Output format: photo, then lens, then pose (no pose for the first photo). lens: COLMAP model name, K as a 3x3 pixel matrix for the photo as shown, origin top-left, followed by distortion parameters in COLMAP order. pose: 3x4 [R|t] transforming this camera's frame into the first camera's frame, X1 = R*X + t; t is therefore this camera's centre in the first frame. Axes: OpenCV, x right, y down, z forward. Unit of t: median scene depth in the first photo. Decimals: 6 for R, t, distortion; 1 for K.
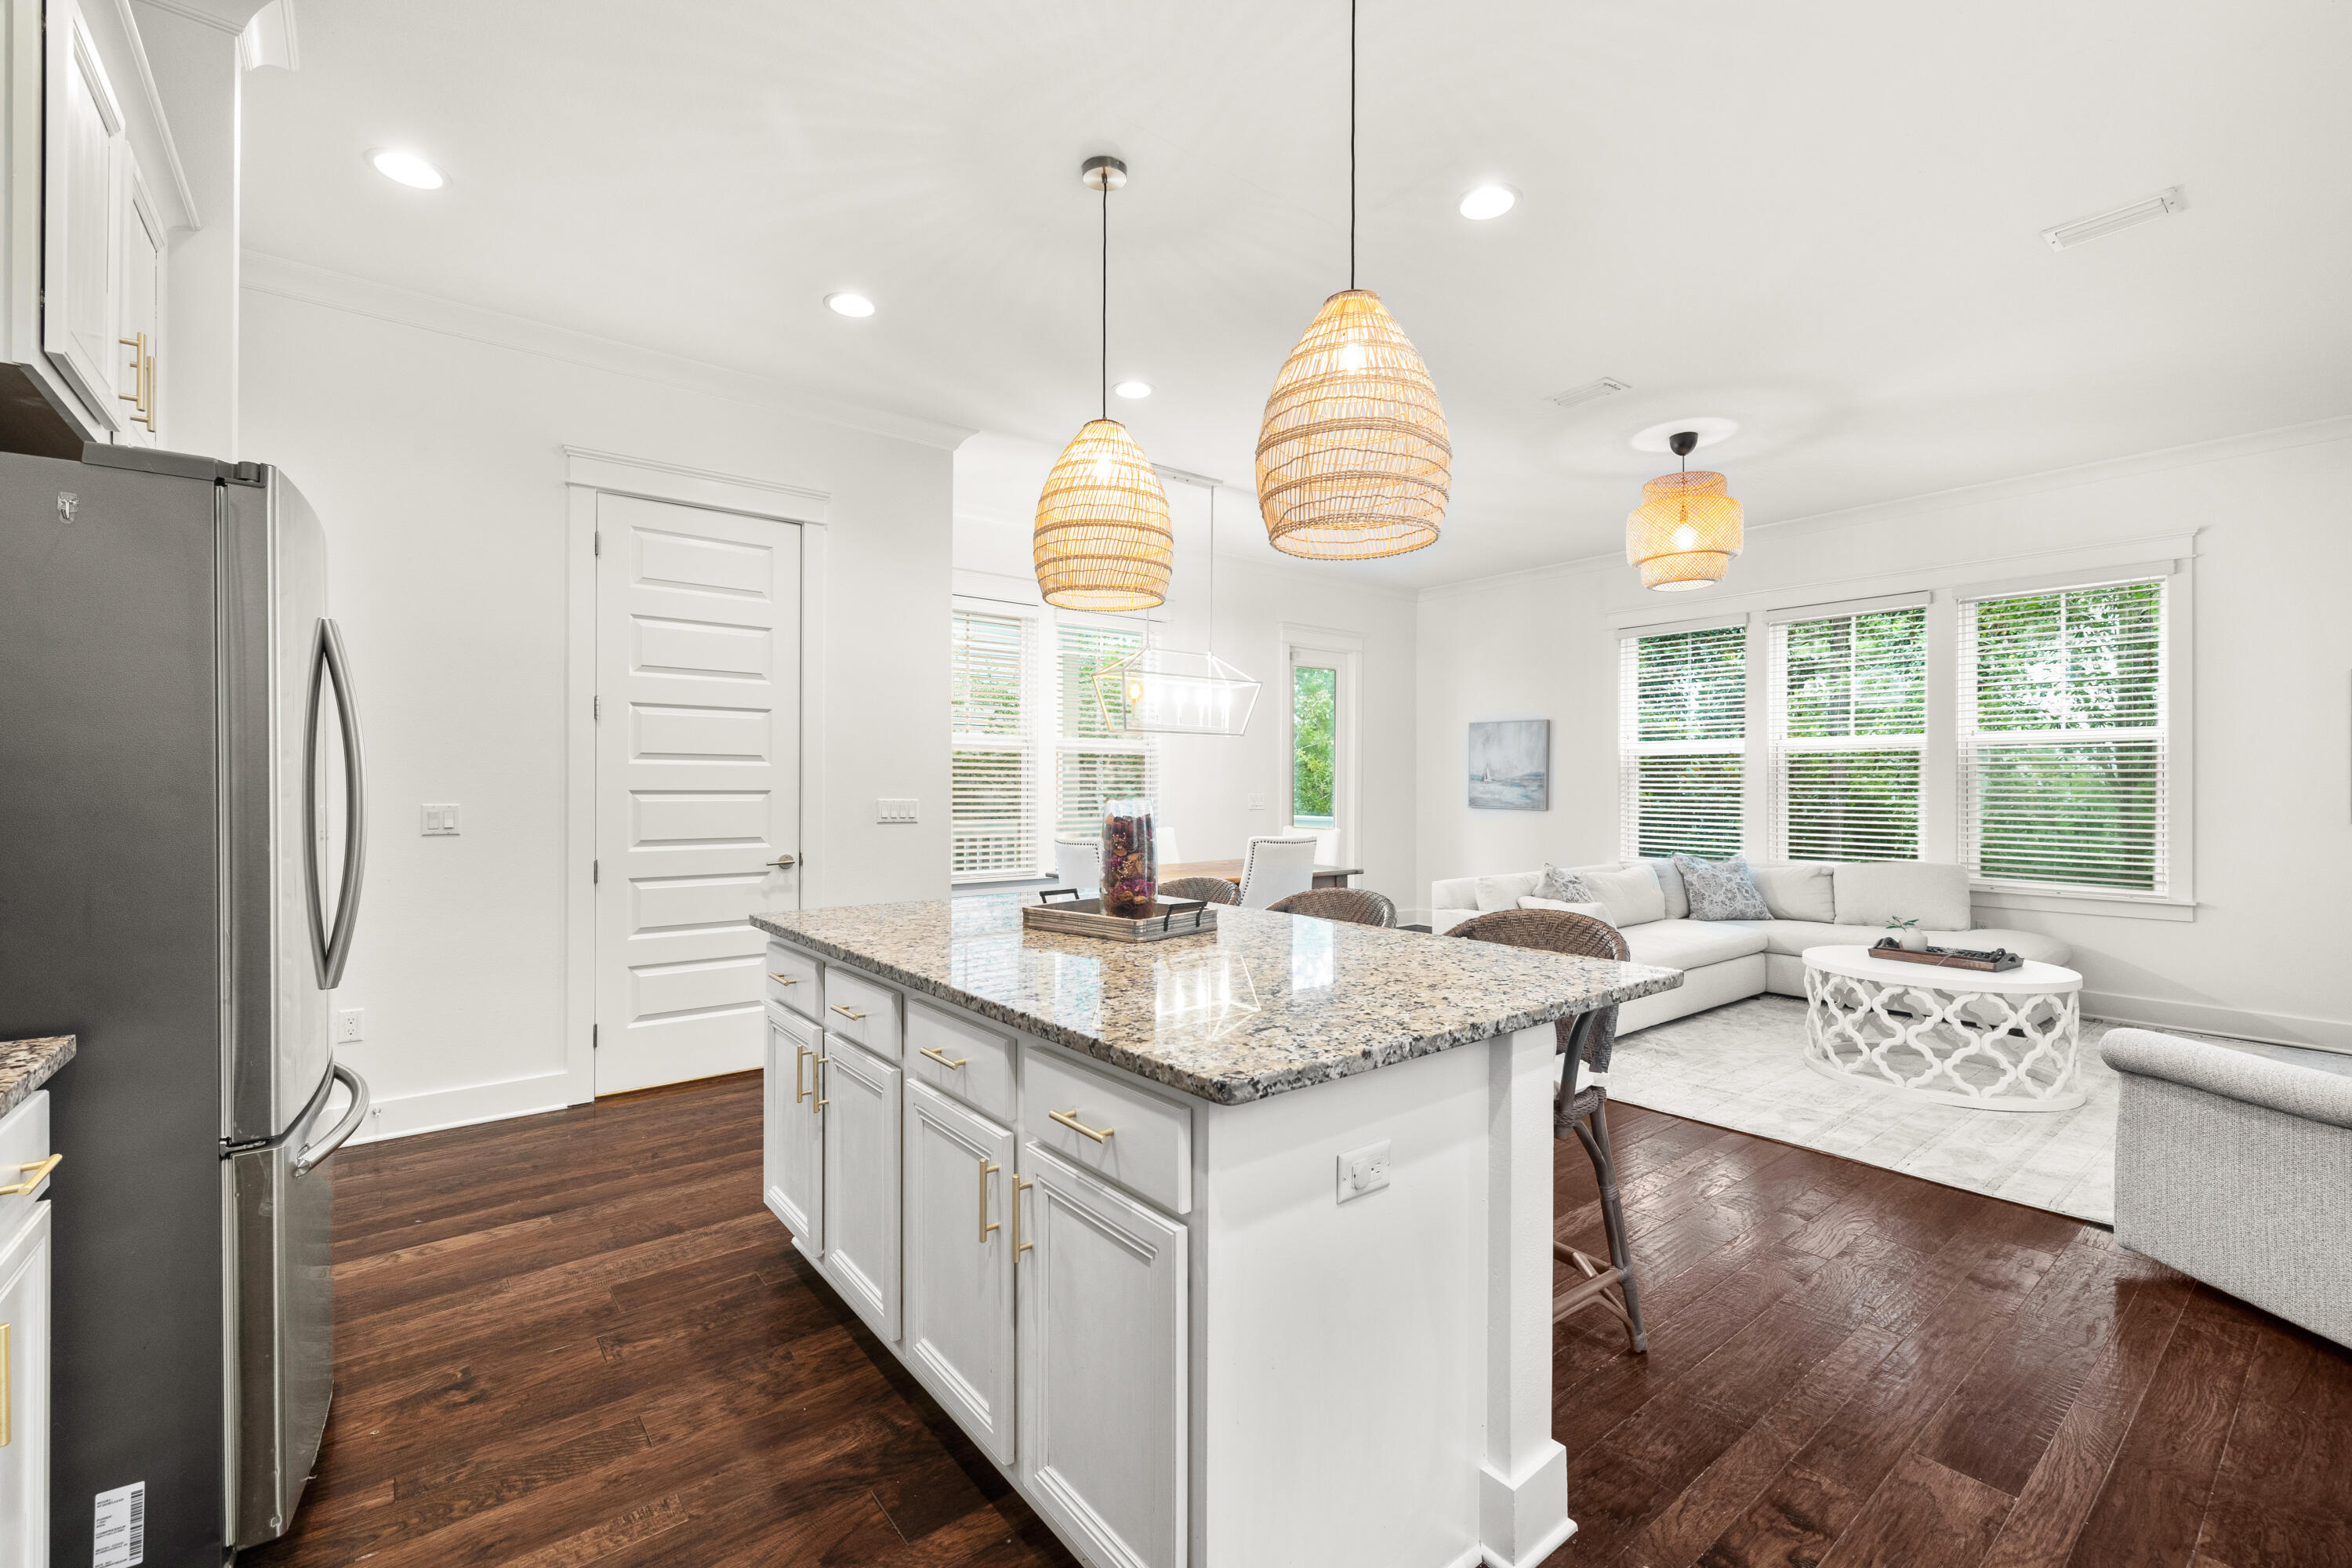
lens RADIAL K [[990.7, 0, 1172.5], [0, 990.7, 788.4], [0, 0, 1]] dist [0.003774, -0.000388]
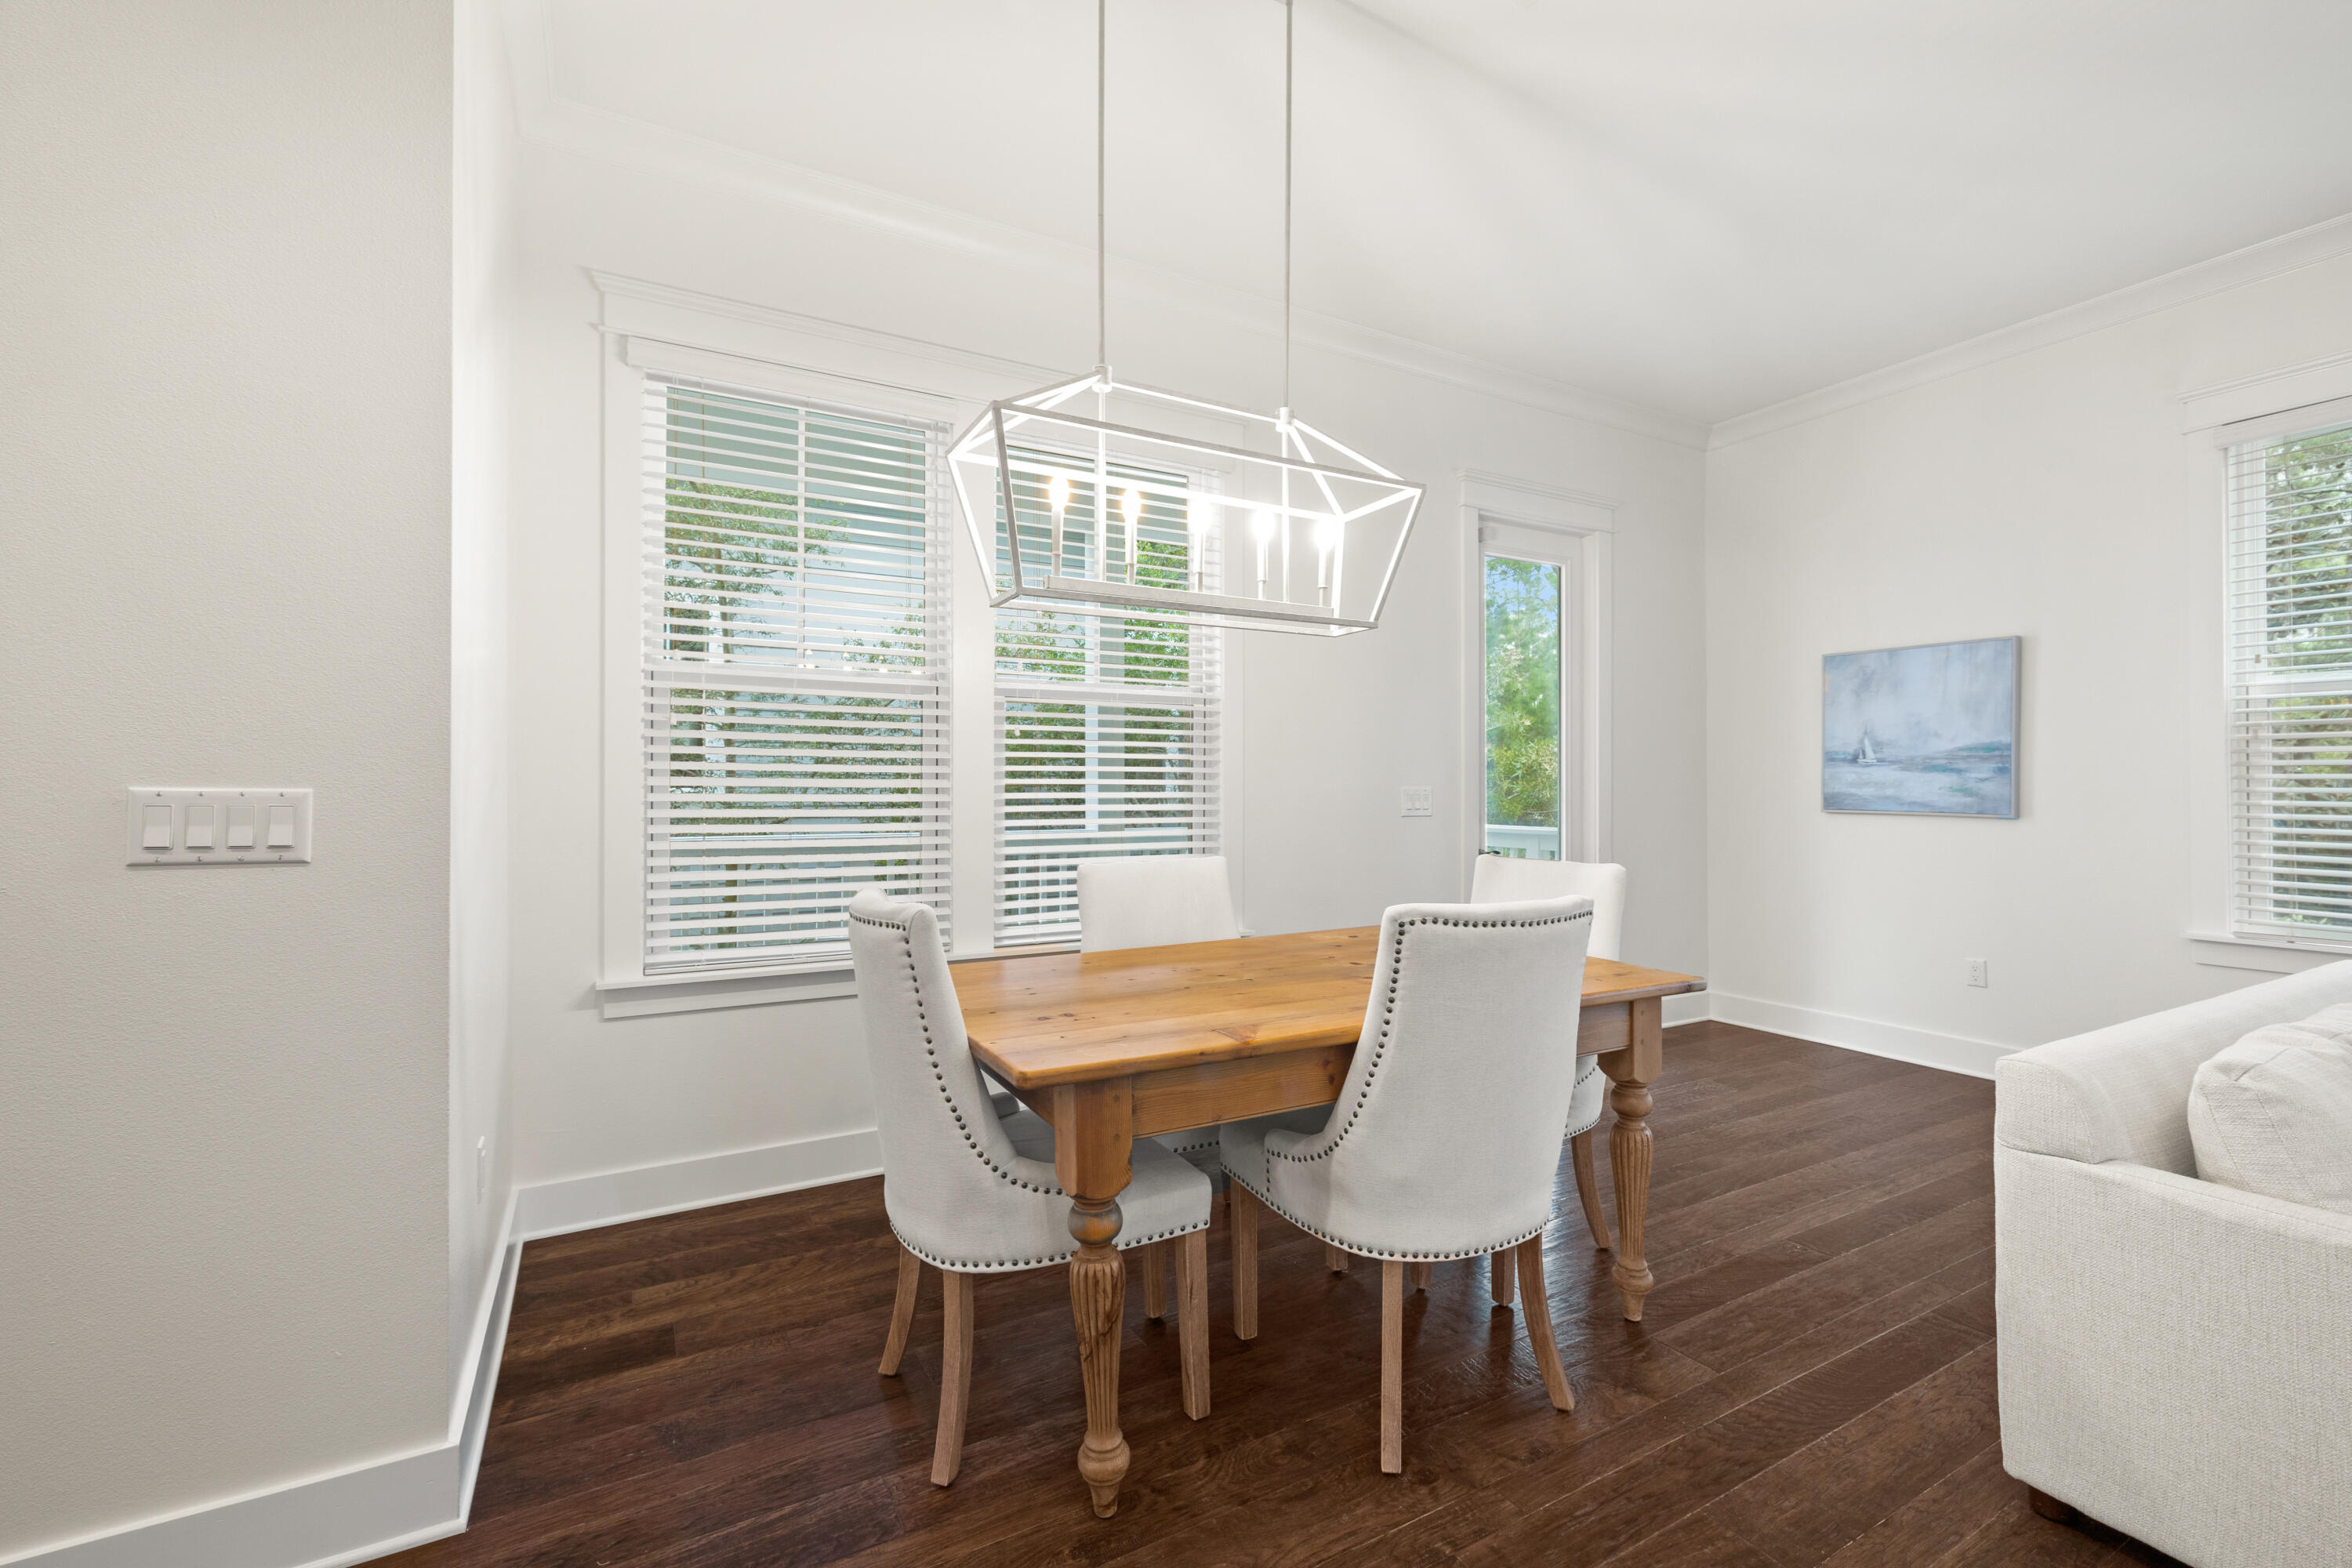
lens RADIAL K [[990.7, 0, 1172.5], [0, 990.7, 788.4], [0, 0, 1]] dist [0.003774, -0.000388]
pose [[0.986403, -0.004642, -0.164282, 0.041244], [0.003902, 0.999981, -0.004826, 0.007836], [0.164301, 0.004119, 0.986402, 0.434915]]
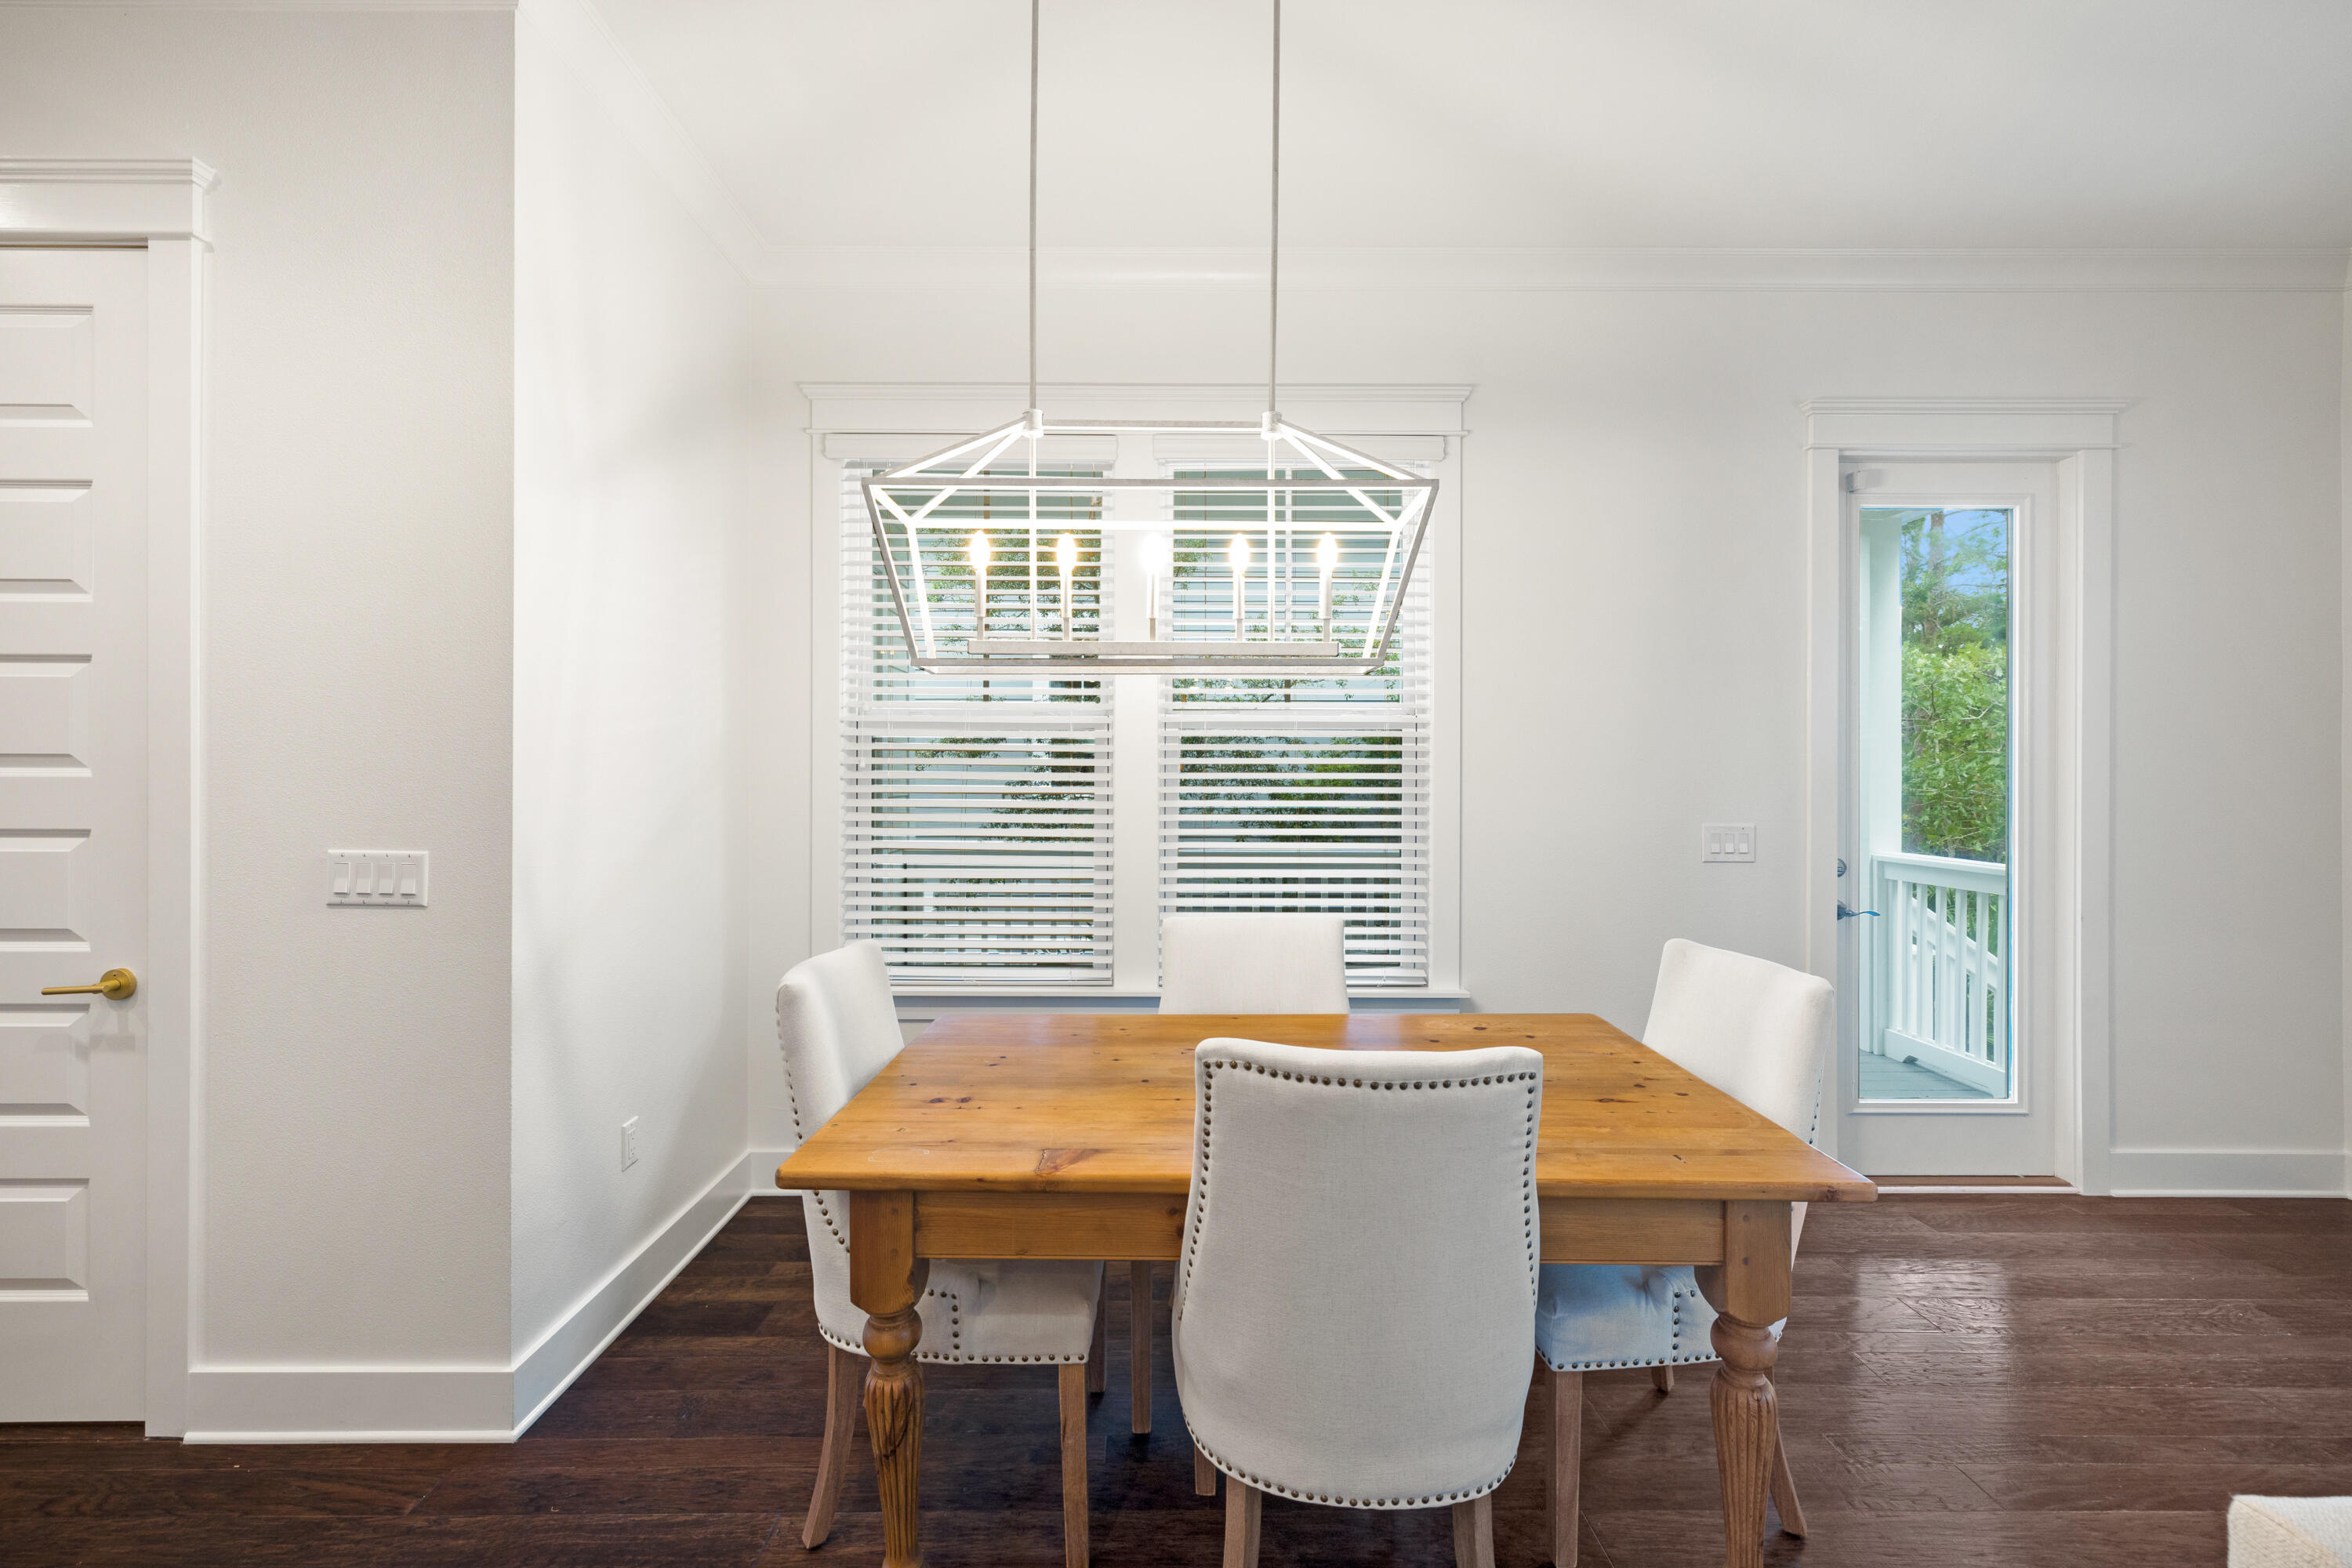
lens RADIAL K [[992.6, 0, 1176.5], [0, 992.6, 777.8], [0, 0, 1]] dist [0.004619, -0.000479]
pose [[0.786810, 0.002004, -0.617192, 0.154333], [-0.003250, 0.999994, -0.000897, -0.012812], [0.617187, 0.002712, 0.786812, 0.513669]]
